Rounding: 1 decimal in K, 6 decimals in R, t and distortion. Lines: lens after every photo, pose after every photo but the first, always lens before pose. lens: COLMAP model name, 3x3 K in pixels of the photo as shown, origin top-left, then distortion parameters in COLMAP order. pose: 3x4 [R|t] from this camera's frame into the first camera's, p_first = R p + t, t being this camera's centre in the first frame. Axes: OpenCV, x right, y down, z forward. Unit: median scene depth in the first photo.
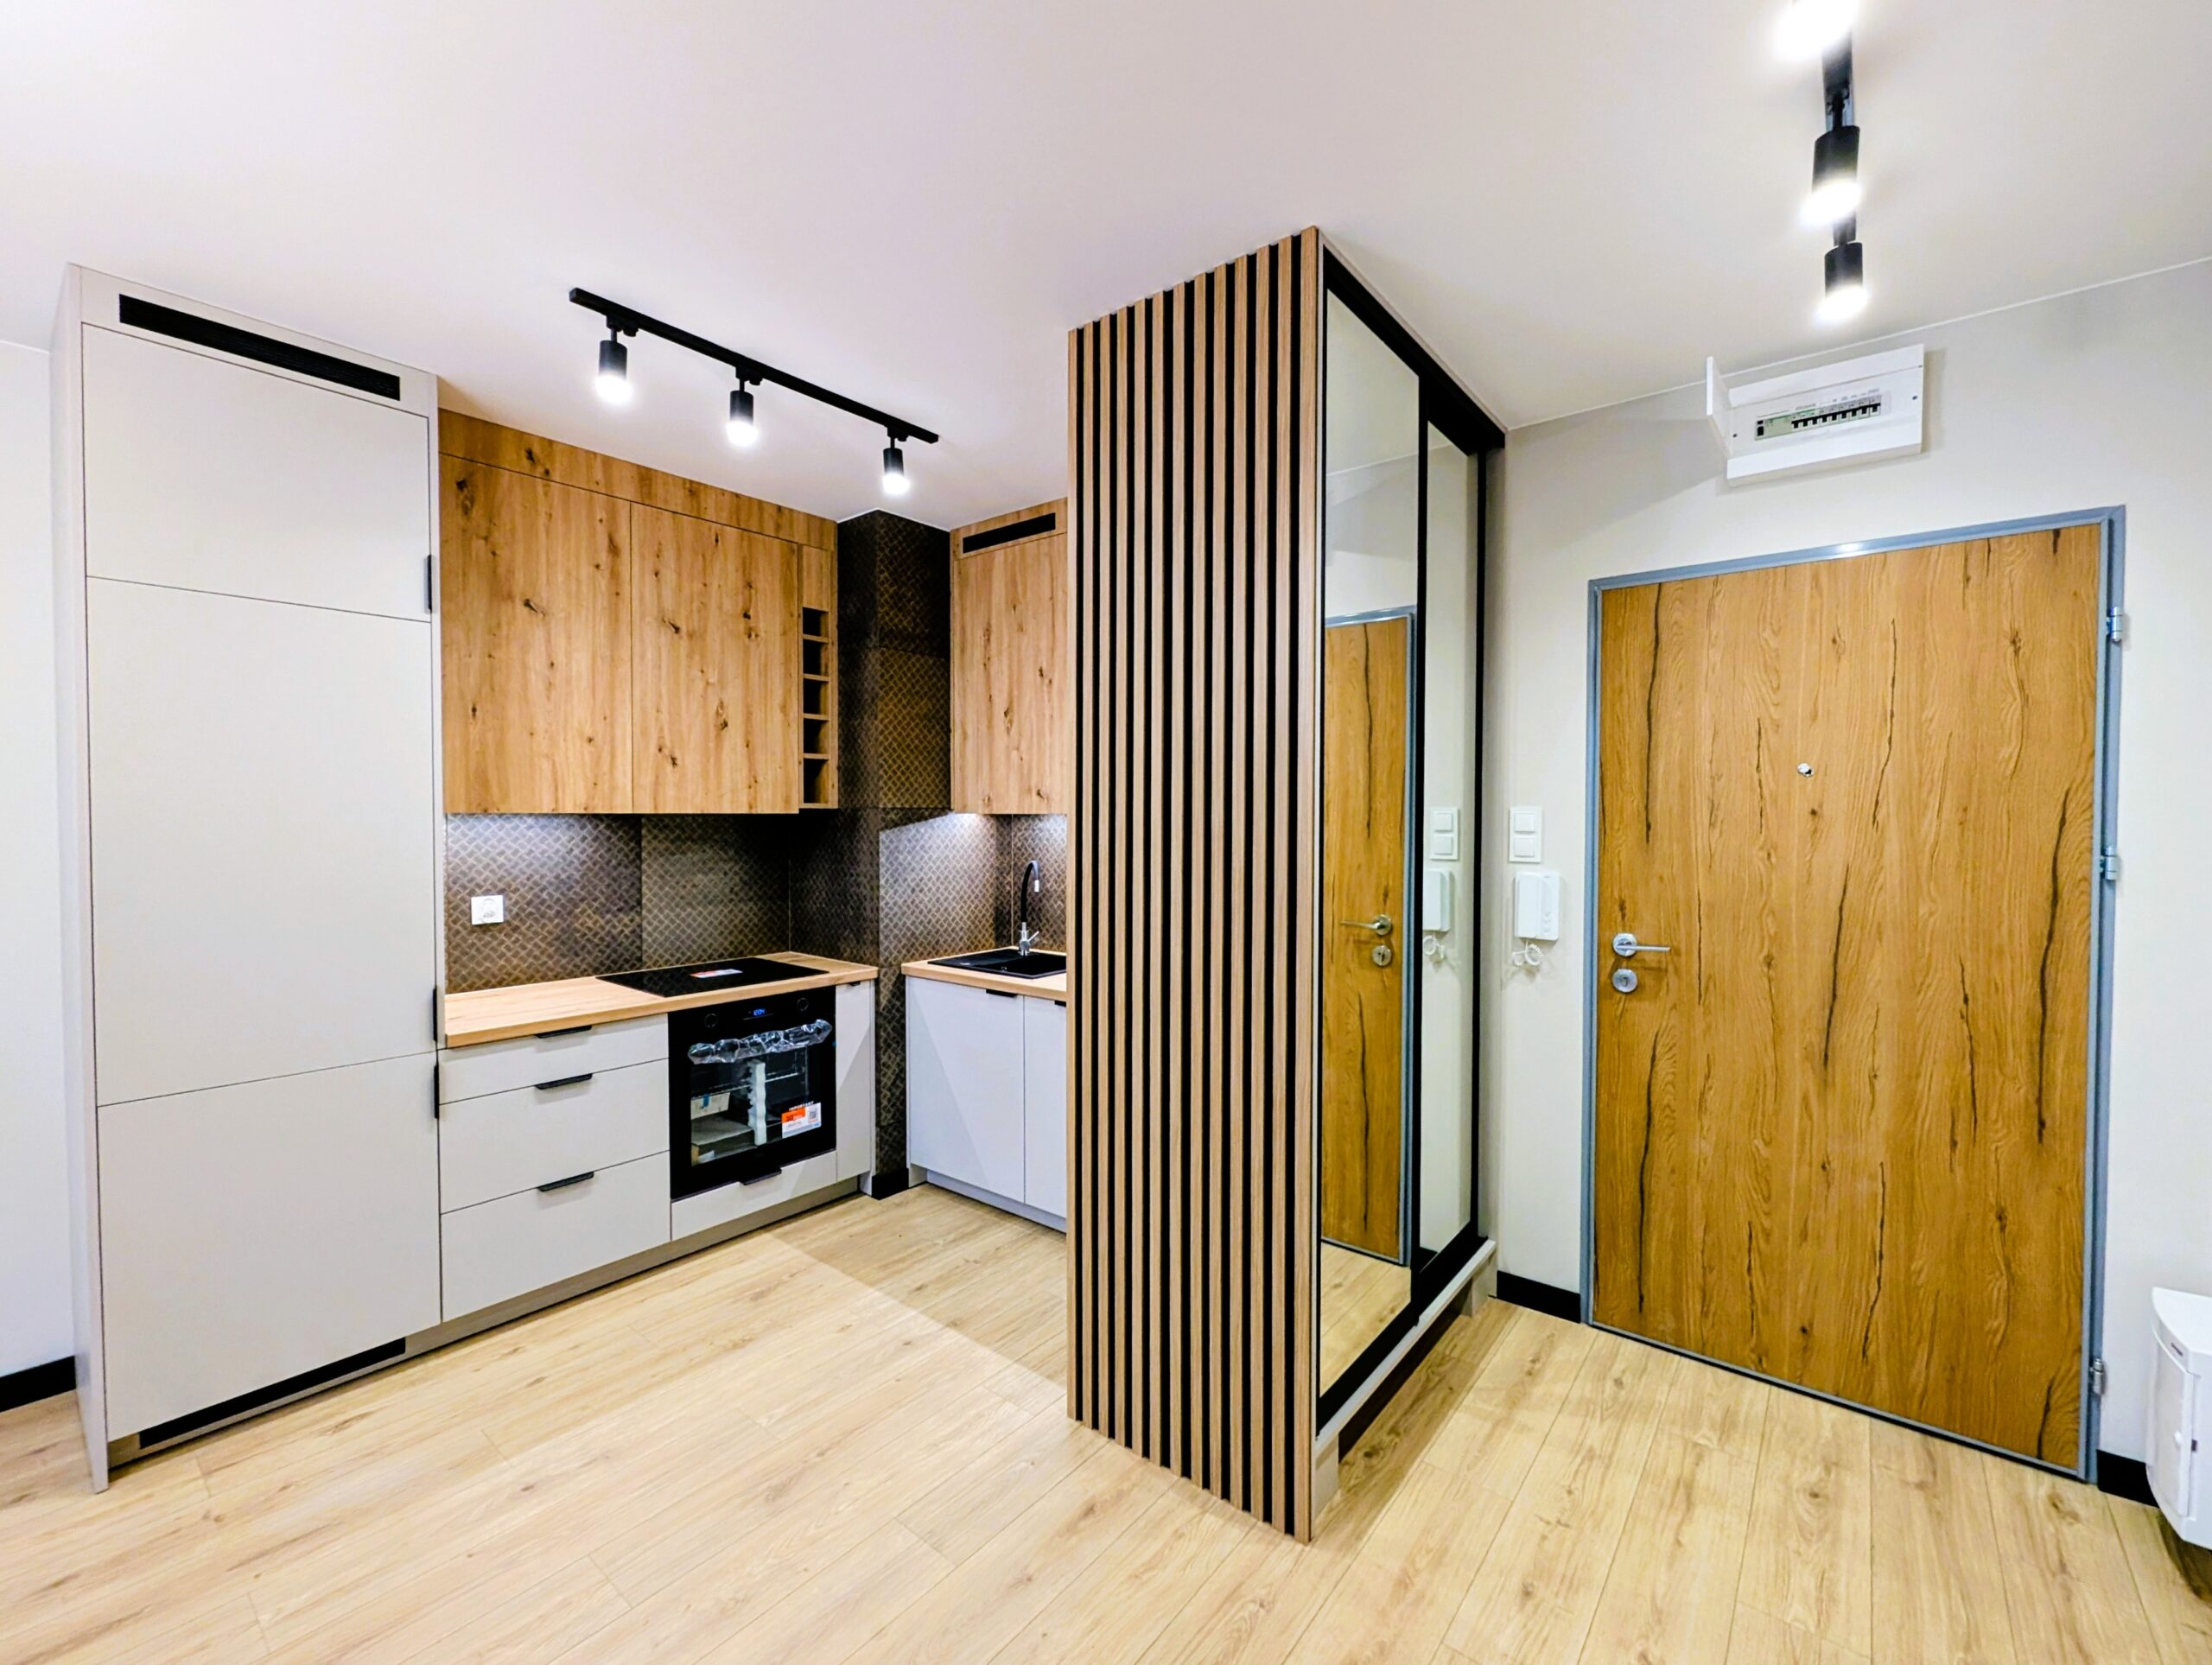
lens RADIAL K [[918.0, 0, 1100.0], [0, 918.0, 836.0], [0, 0, 1]] dist [0.002327, -0.001523]
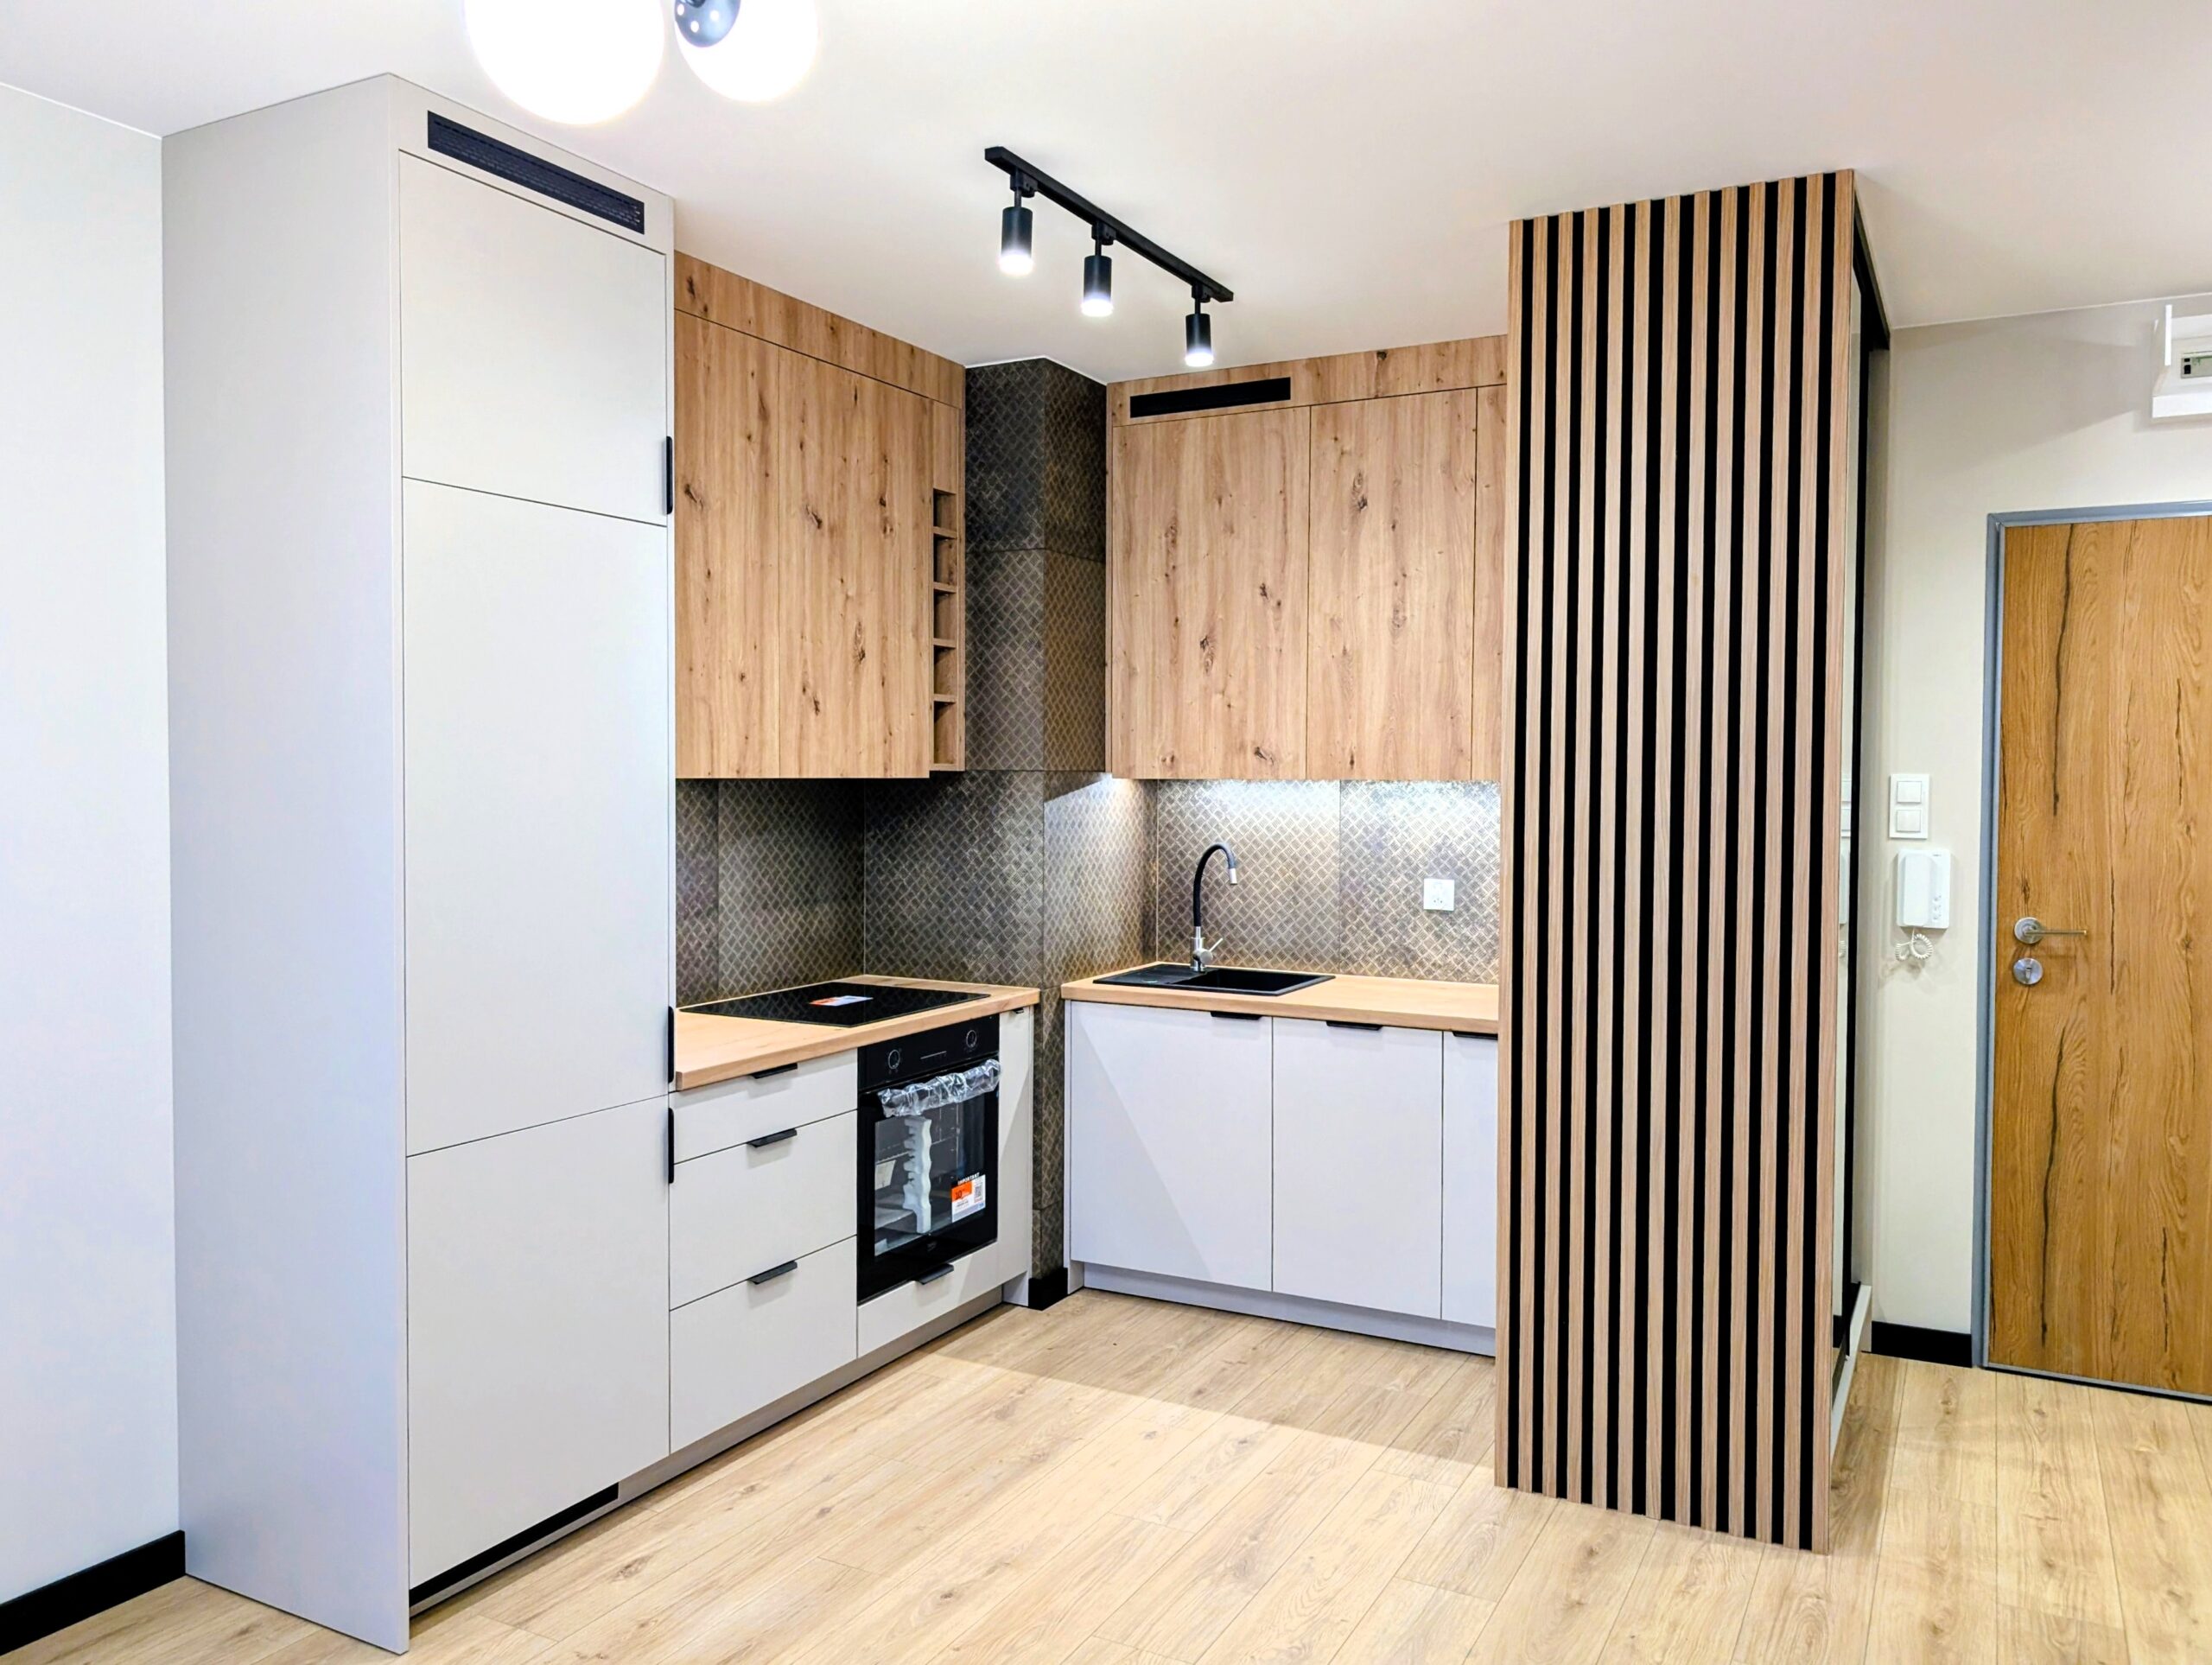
lens RADIAL K [[1592.5, 0, 1133.0], [0, 1592.5, 825.6], [0, 0, 1]] dist [0.043553, -0.043284]
pose [[0.980770, -0.003290, 0.195137, -0.519034], [0.001173, 0.999939, 0.010961, -0.000769], [-0.195161, -0.010521, 0.980715, -0.313302]]
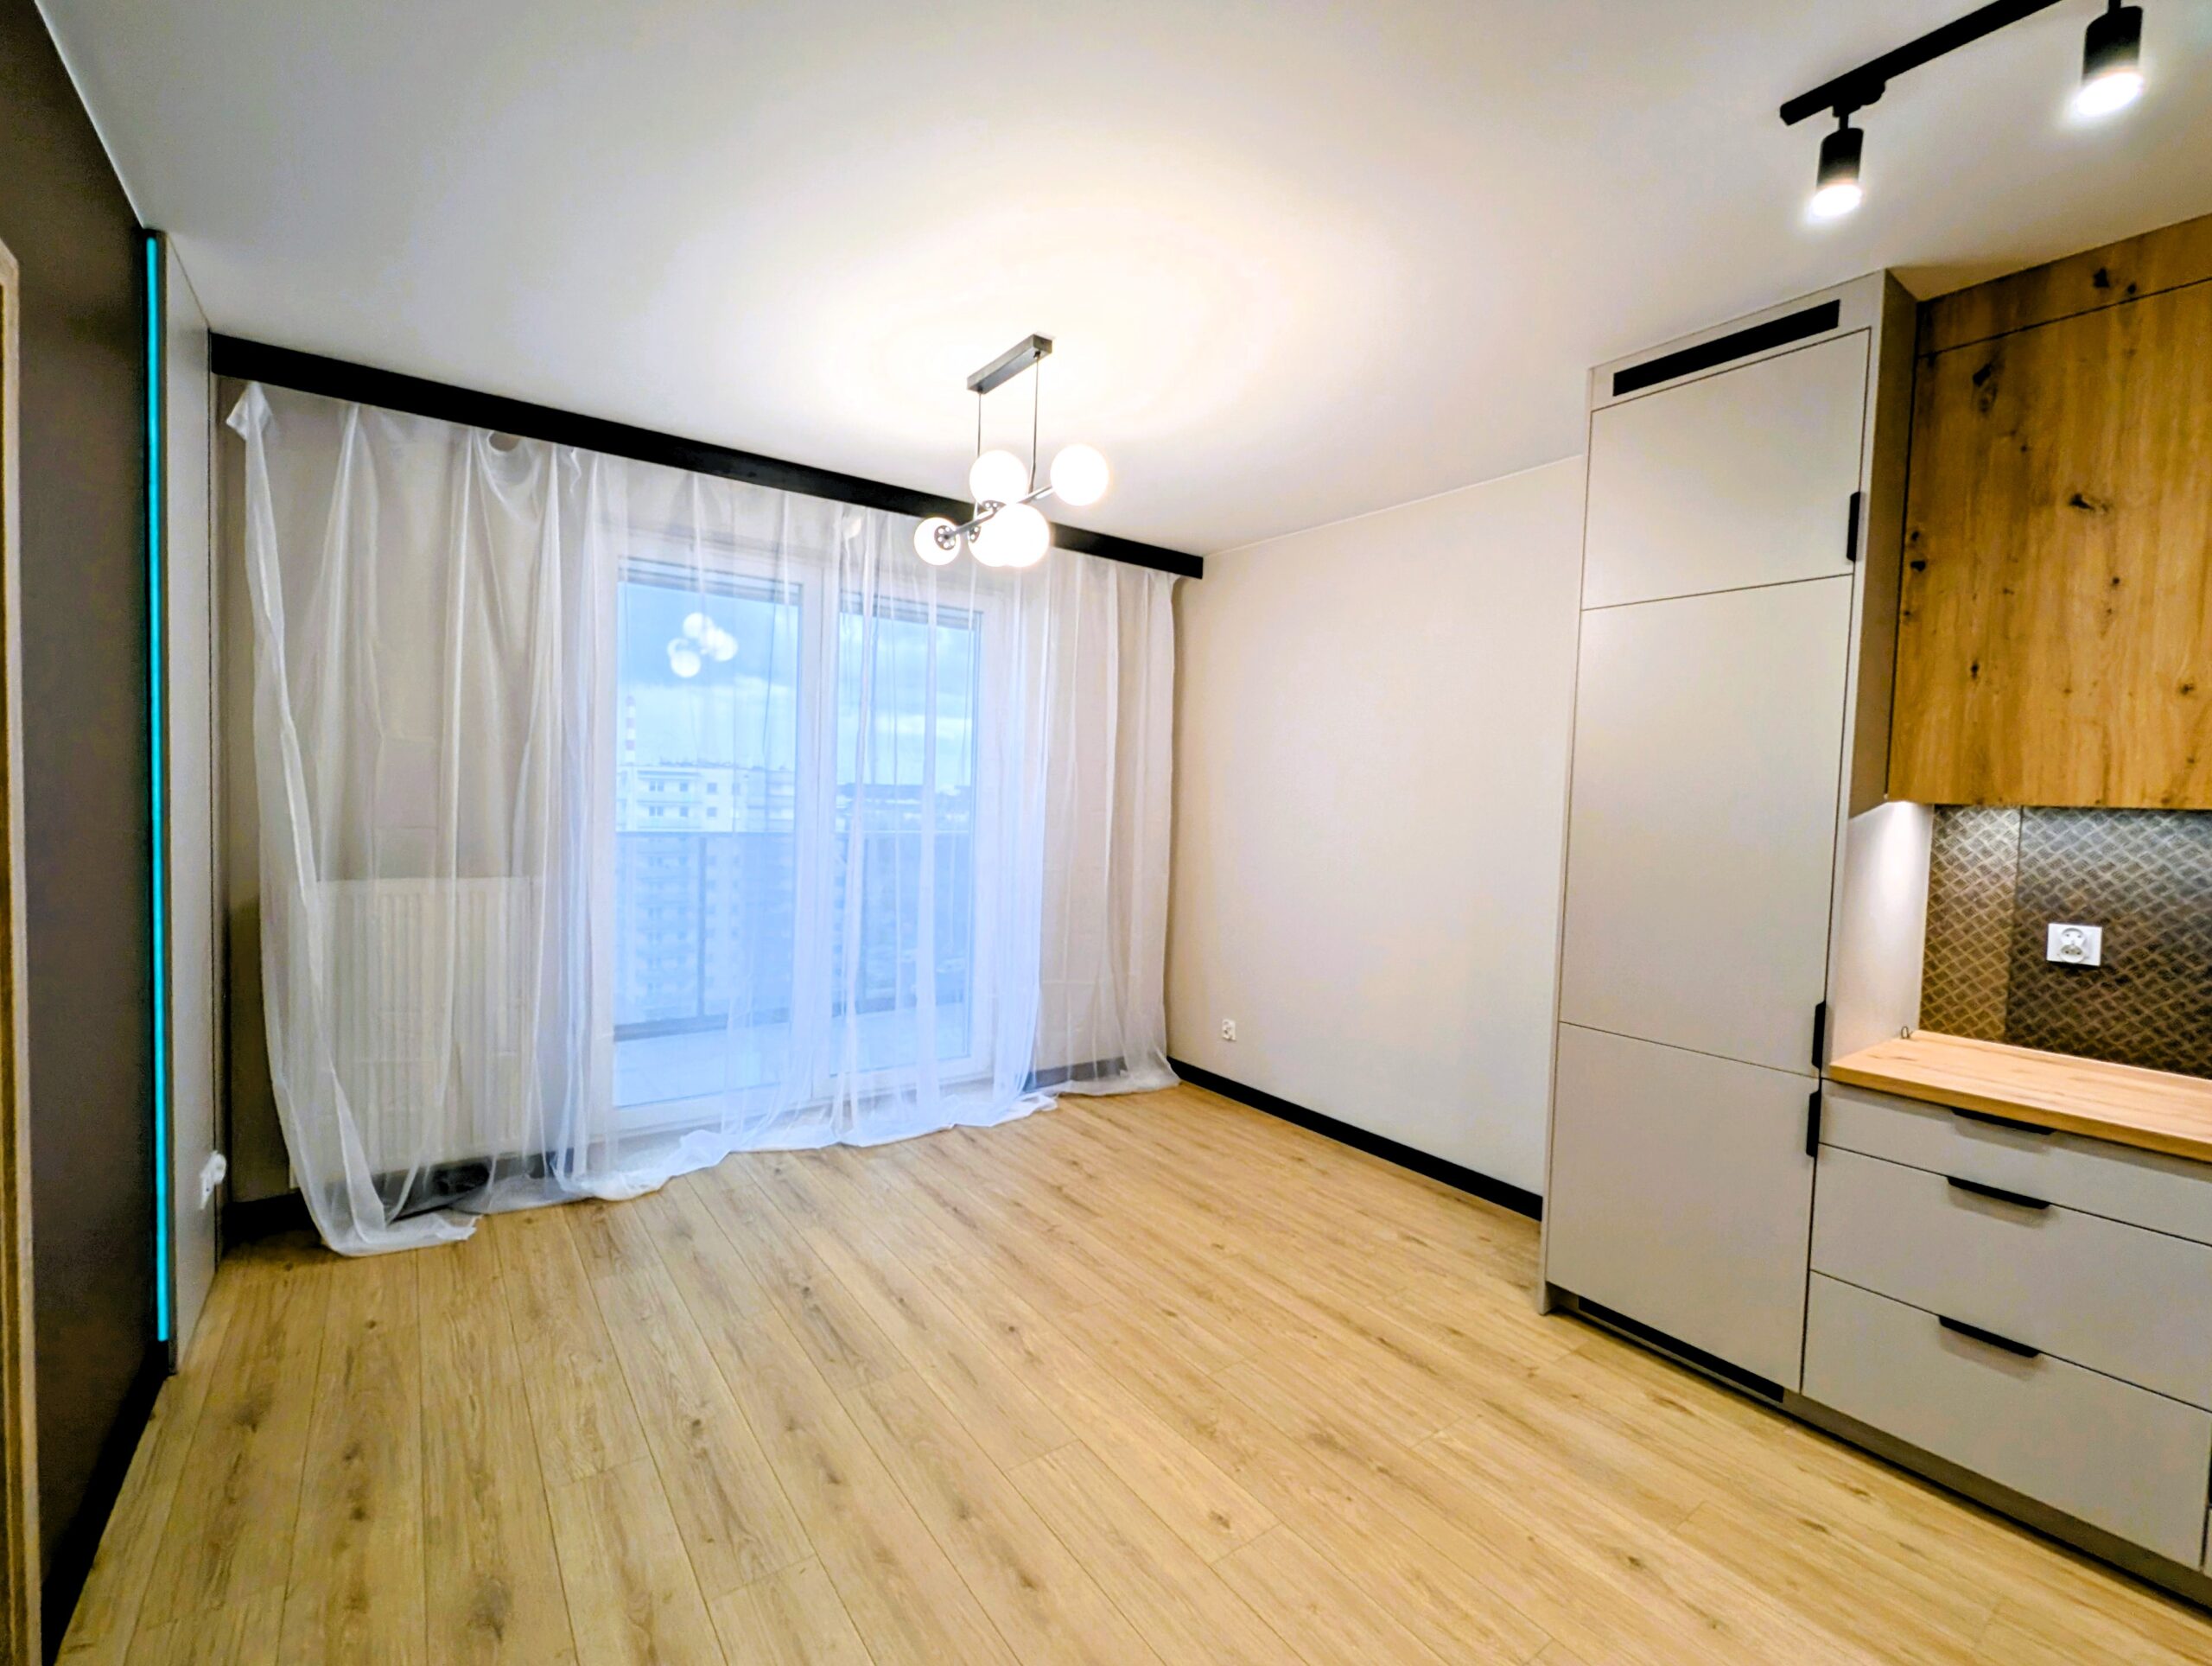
lens RADIAL K [[974.1, 0, 1120.8], [0, 974.1, 834.0], [0, 0, 1]] dist [0.000191, -0.001066]
pose [[-0.244918, 0.032227, -0.969008, 0.262507], [-0.057234, 0.997224, 0.047631, 0.001442], [0.967853, 0.067126, -0.242394, 0.494514]]
